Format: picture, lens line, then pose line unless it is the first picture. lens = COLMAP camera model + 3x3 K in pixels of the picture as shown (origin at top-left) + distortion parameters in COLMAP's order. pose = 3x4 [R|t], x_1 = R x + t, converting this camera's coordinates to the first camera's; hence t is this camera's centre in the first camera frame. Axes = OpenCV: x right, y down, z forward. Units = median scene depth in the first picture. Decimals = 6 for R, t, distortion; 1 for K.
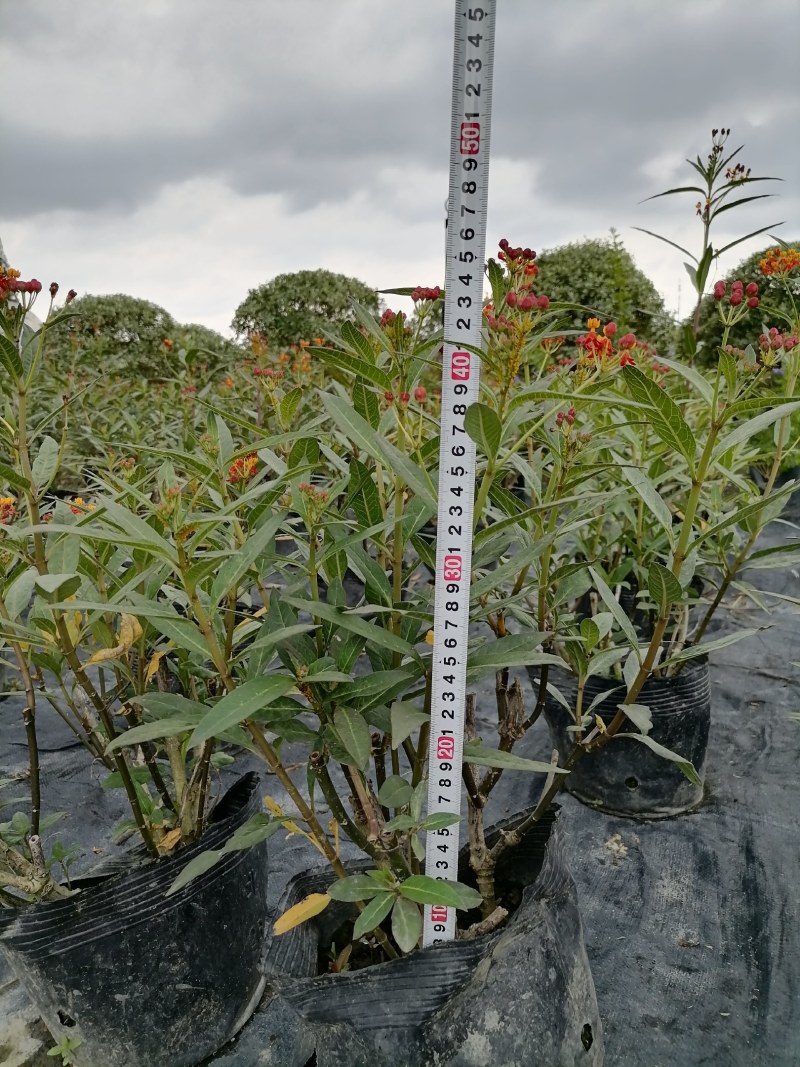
lens RADIAL K [[816.9, 0, 395.4], [0, 816.9, 526.5], [0, 0, 1]] dist [0.021105, -0.013994]
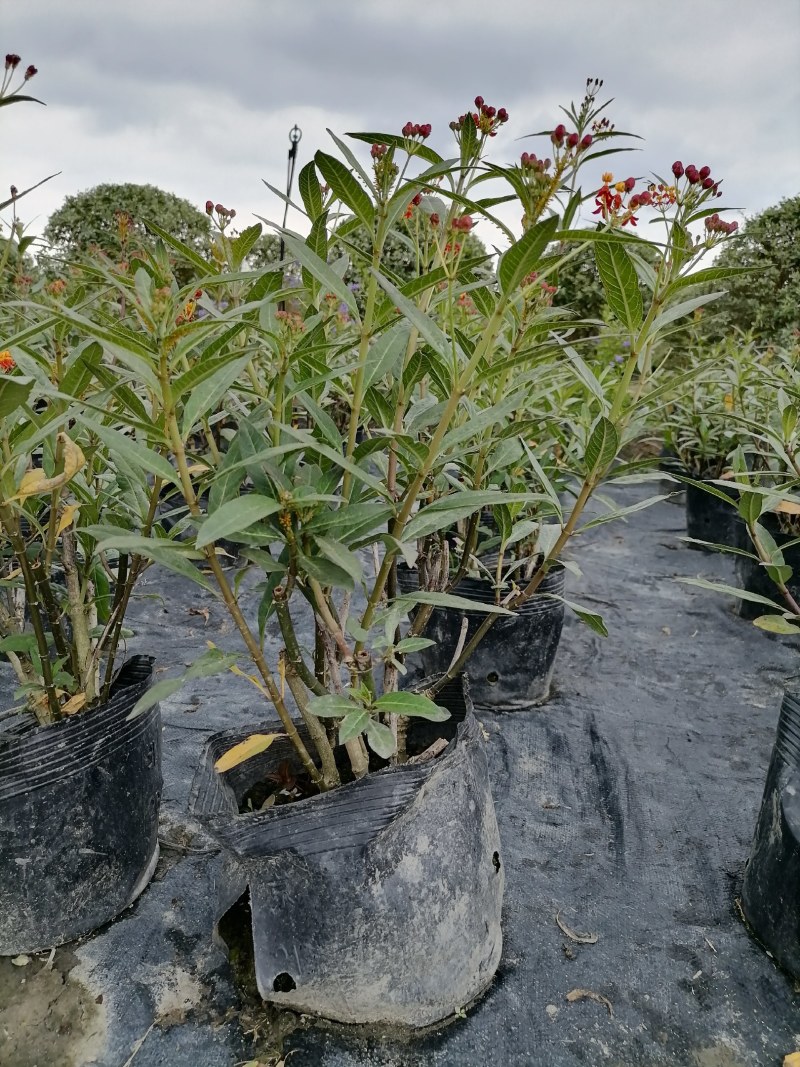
lens RADIAL K [[816.9, 0, 396.5], [0, 816.9, 536.1], [0, 0, 1]] dist [0.021105, -0.013994]
pose [[0.969483, 0.043788, 0.241217, -0.142032], [-0.057907, 0.996980, 0.051755, 0.109781], [-0.238222, -0.064144, 0.969090, -0.000229]]
